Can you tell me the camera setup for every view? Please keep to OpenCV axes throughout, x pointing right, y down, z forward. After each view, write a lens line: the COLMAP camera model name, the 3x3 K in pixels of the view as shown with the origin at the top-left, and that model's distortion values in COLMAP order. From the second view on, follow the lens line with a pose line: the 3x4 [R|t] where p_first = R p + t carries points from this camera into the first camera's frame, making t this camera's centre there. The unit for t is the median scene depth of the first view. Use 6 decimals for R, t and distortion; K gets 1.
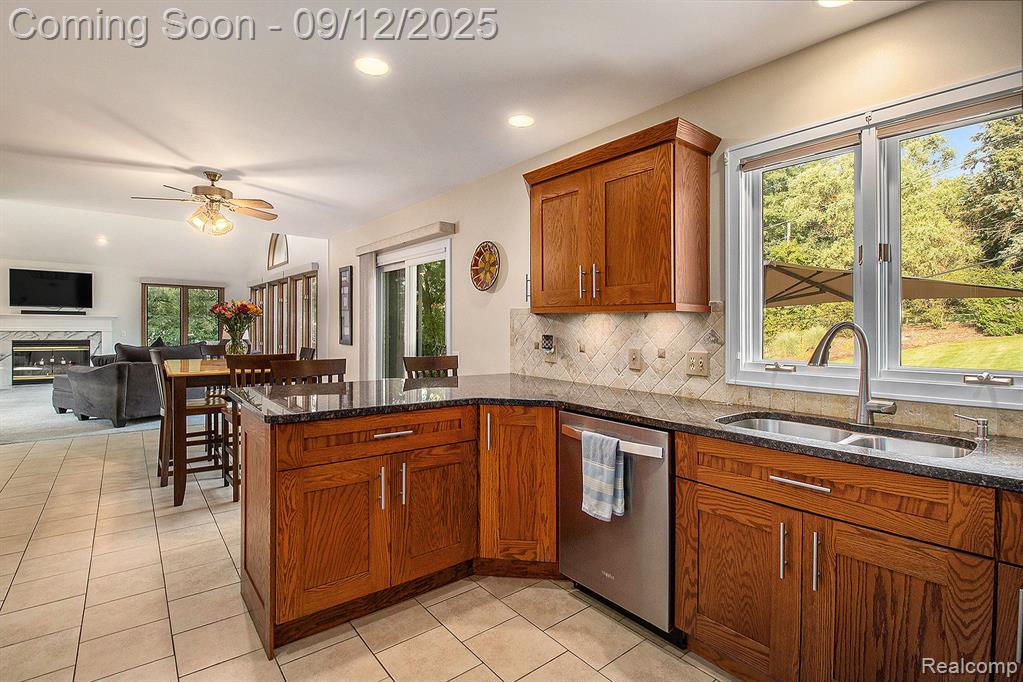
lens RADIAL K [[486.4, 0, 511.5], [0, 486.4, 341.0], [0, 0, 1]] dist [-0.001363, -0.001394]
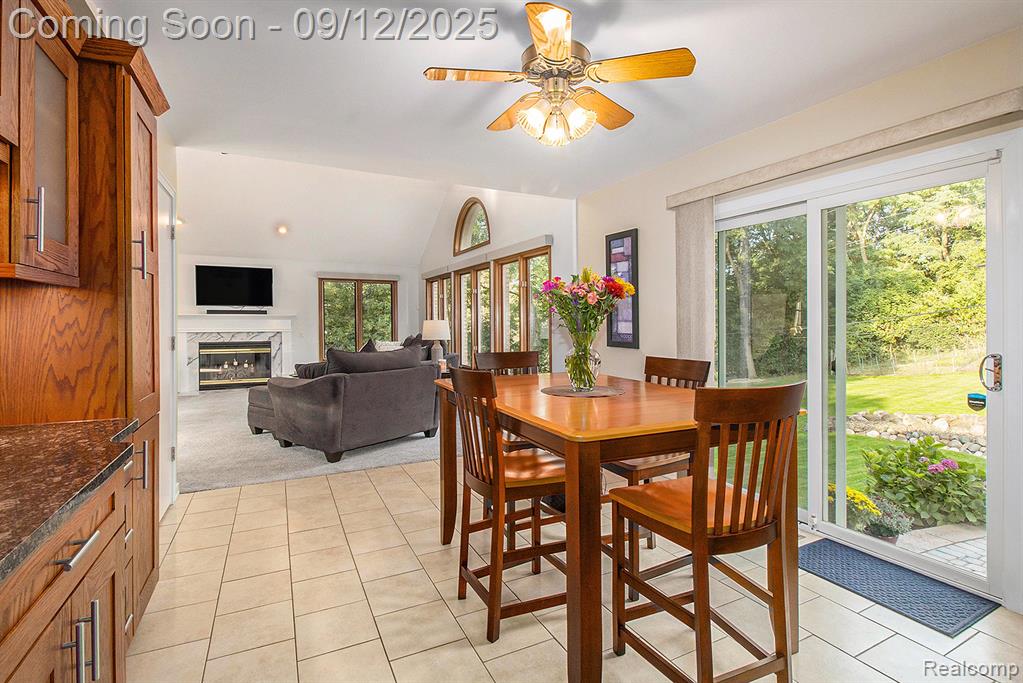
lens RADIAL K [[484.0, 0, 514.2], [0, 484.0, 335.2], [0, 0, 1]] dist [0.001222, 0.000084]
pose [[0.978421, -0.012228, -0.206259, -0.242410], [0.011953, 0.999925, -0.002576, -0.005835], [0.206275, 0.000055, 0.978494, 0.212135]]
